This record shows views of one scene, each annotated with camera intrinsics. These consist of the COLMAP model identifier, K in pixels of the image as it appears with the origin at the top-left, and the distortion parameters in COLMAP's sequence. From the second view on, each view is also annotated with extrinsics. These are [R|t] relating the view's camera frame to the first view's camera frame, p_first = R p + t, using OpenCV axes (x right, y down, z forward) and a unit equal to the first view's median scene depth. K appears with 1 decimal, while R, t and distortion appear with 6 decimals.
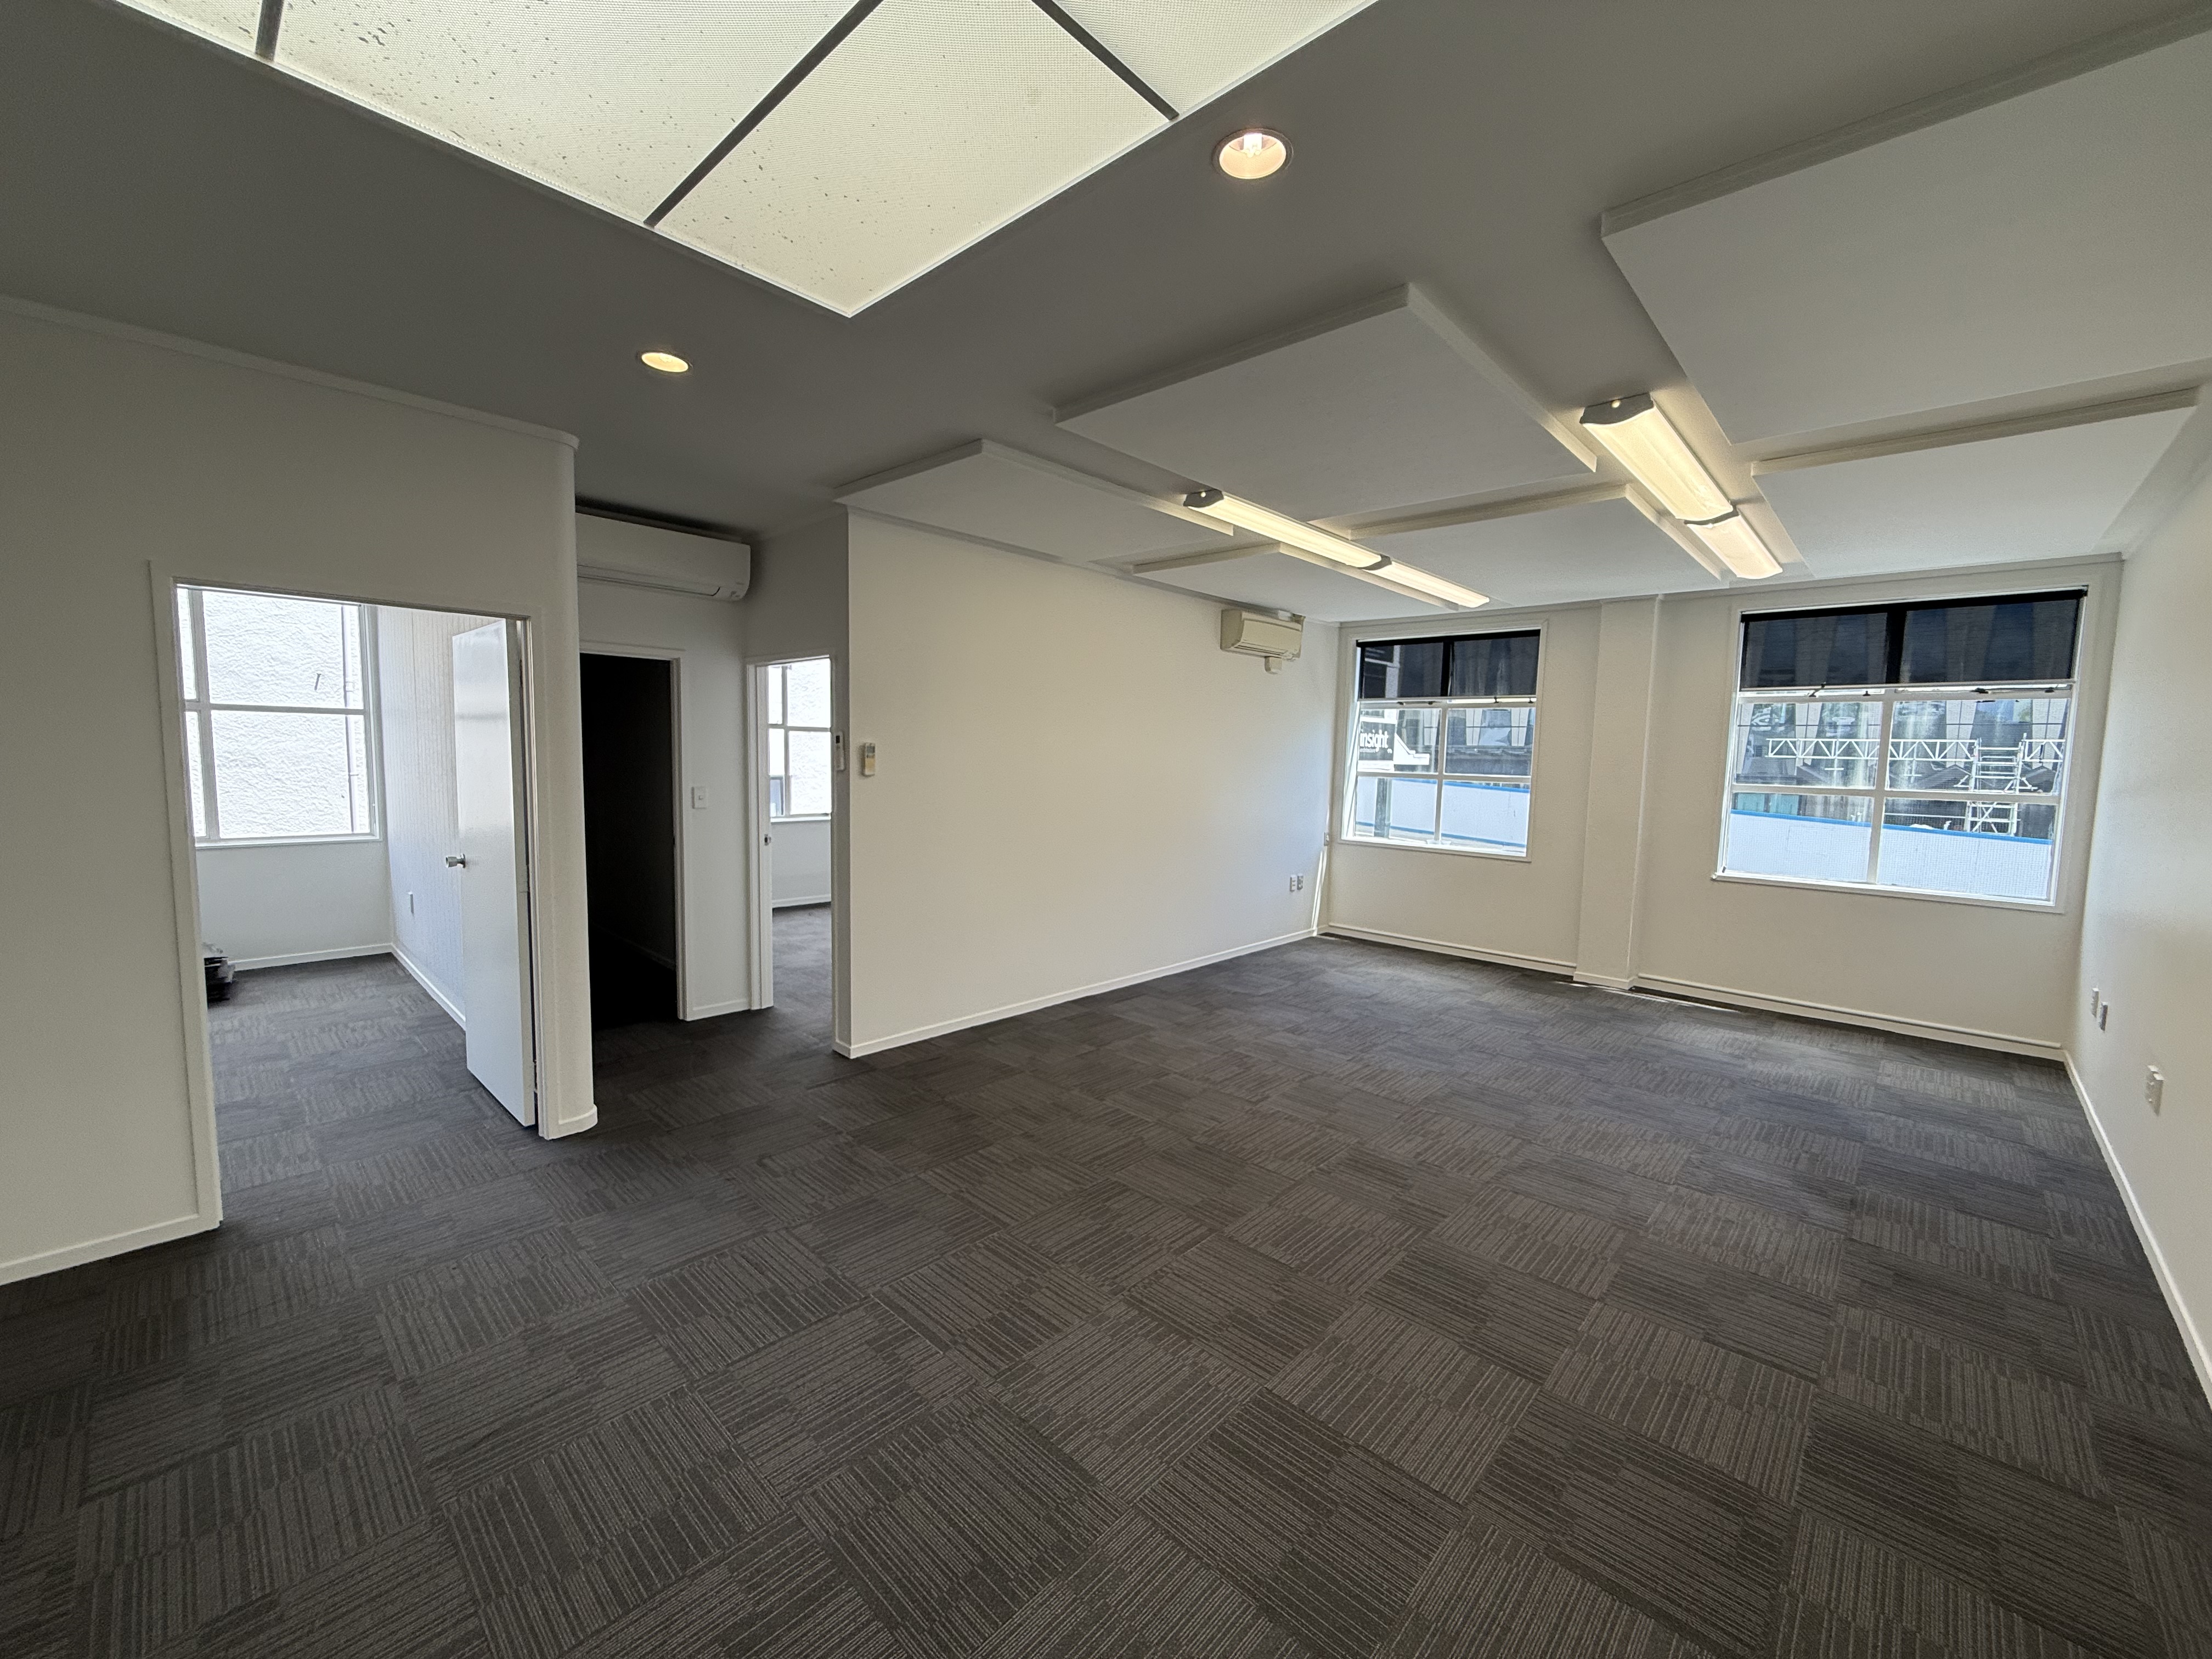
lens RADIAL K [[882.9, 0, 1100.8], [0, 882.9, 827.2], [0, 0, 1]] dist [-0.000396, 0.000229]
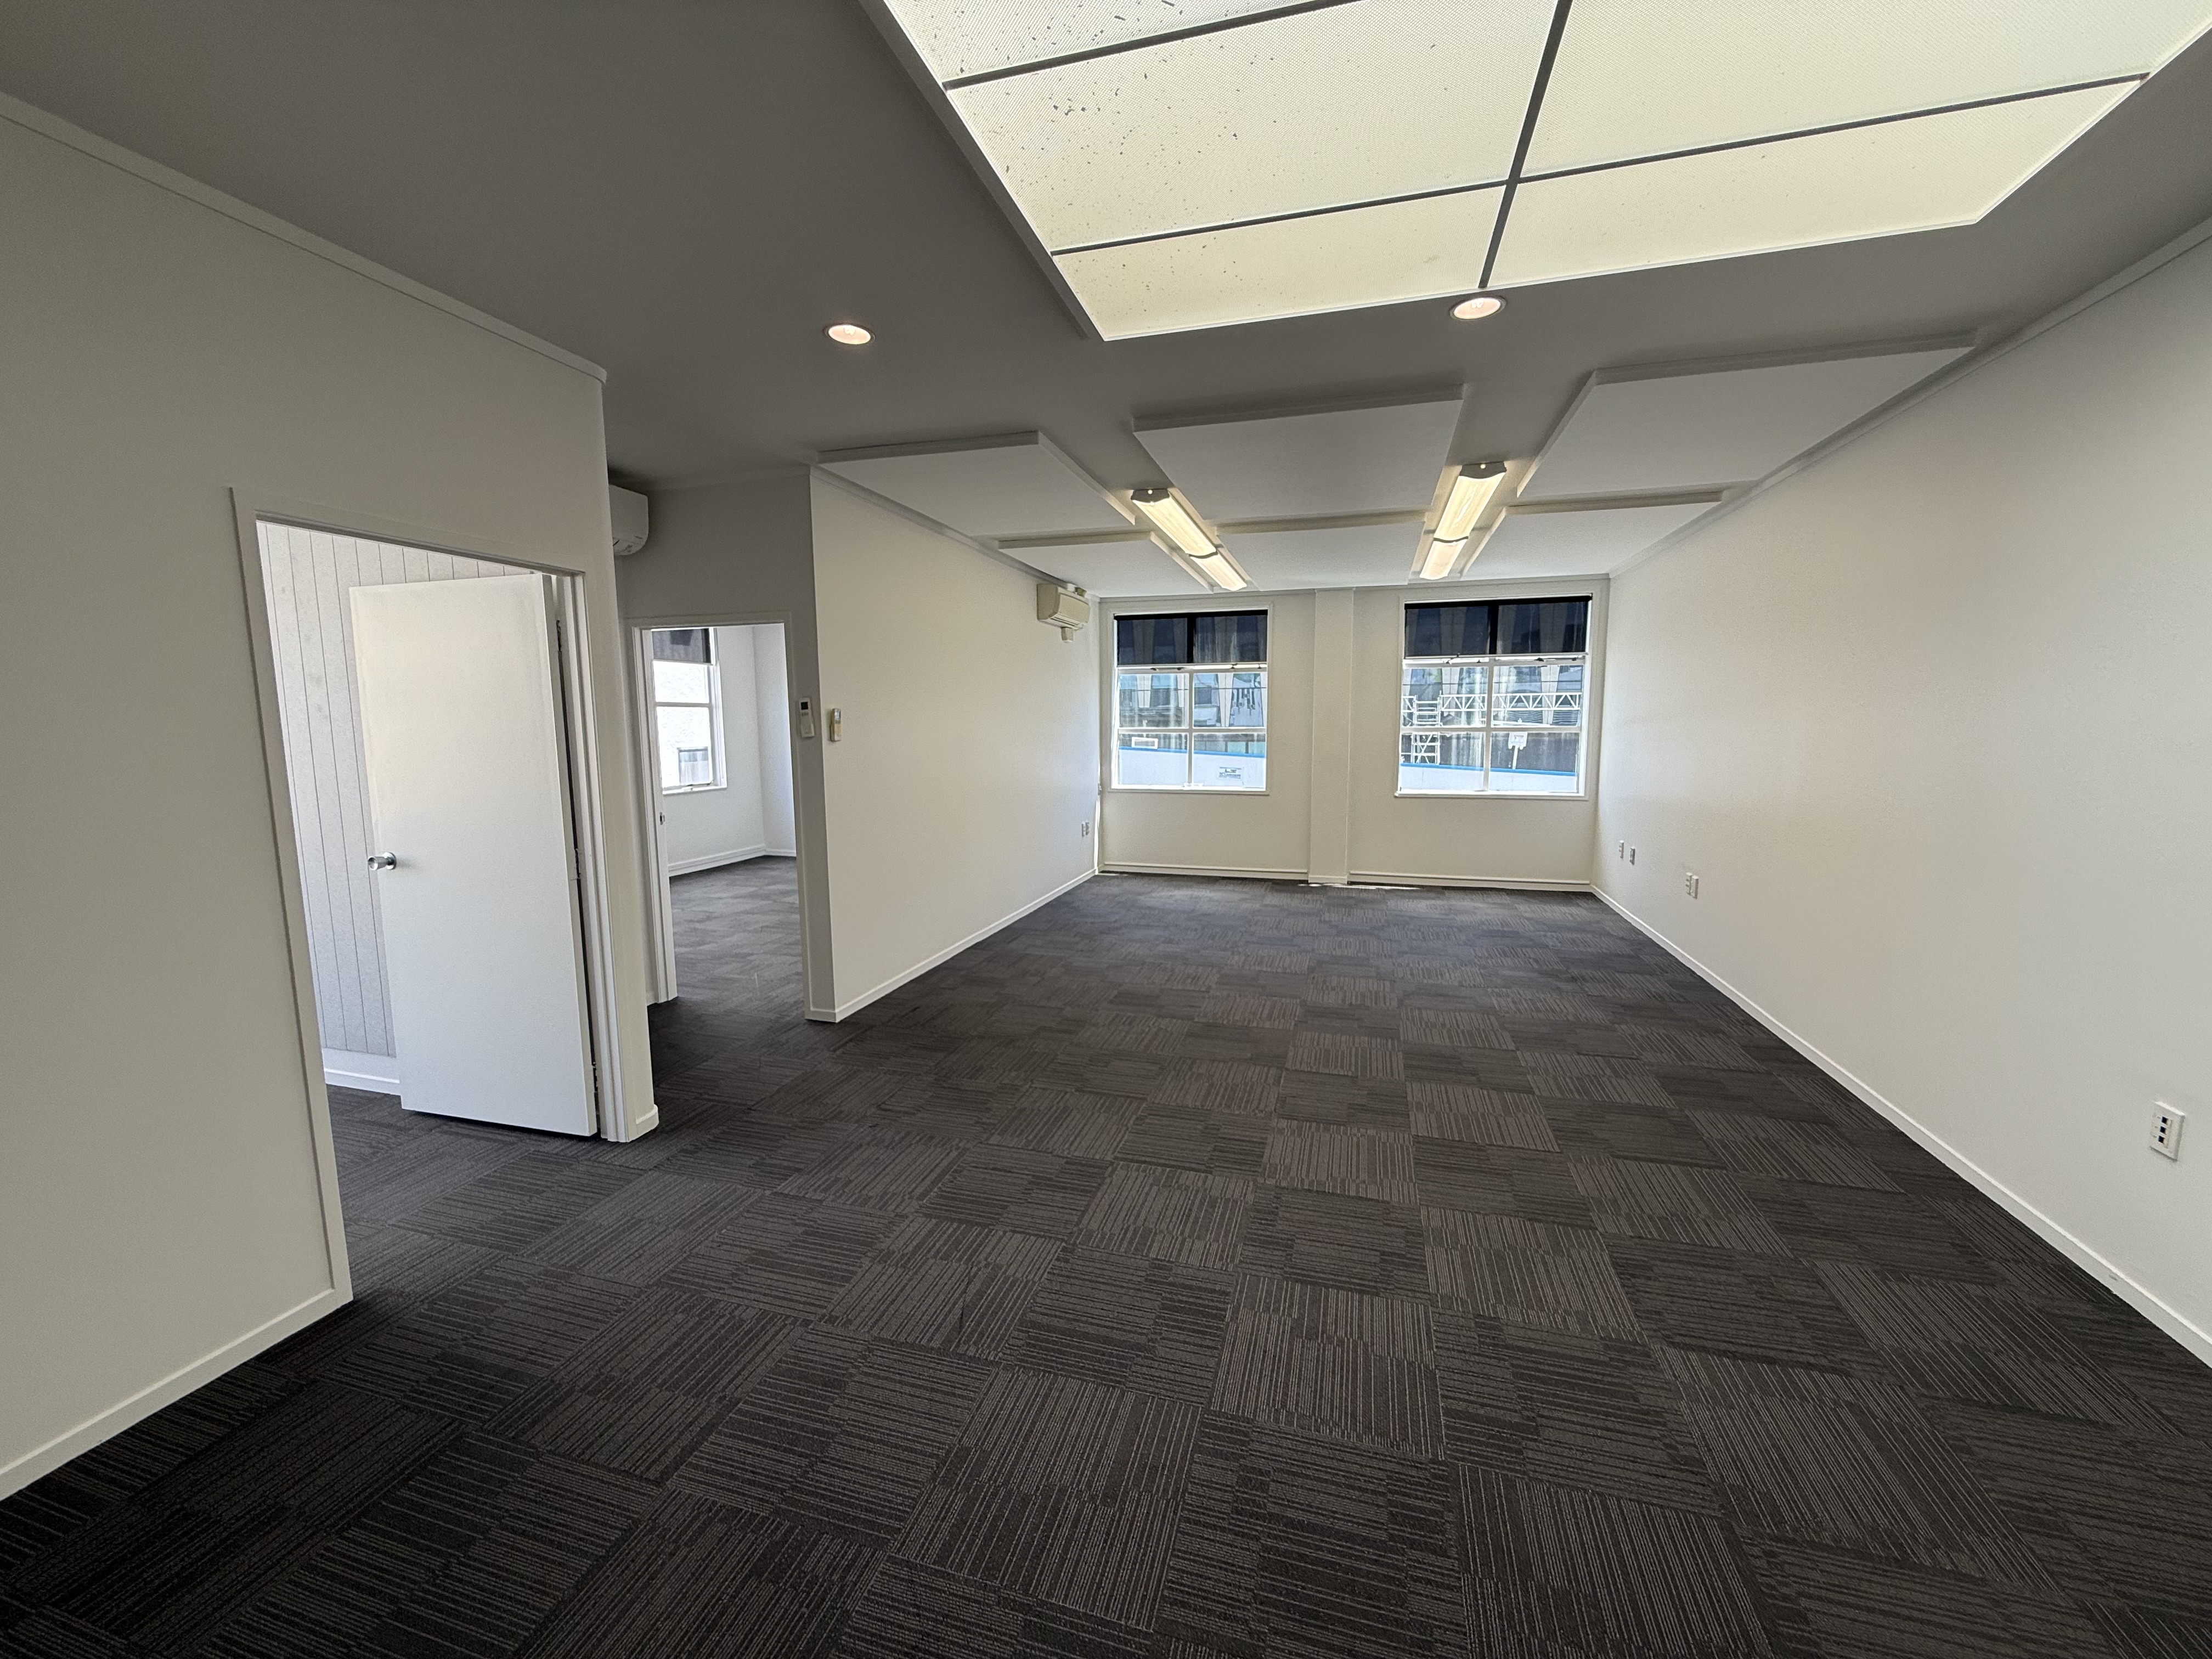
lens RADIAL K [[882.9, 0, 1104.0], [0, 882.9, 825.6], [0, 0, 1]] dist [-0.000396, 0.000229]
pose [[0.890578, -0.081211, 0.447522, -0.434494], [0.065868, 0.996586, 0.049771, 0.007308], [-0.450036, -0.014847, 0.892887, -0.035814]]
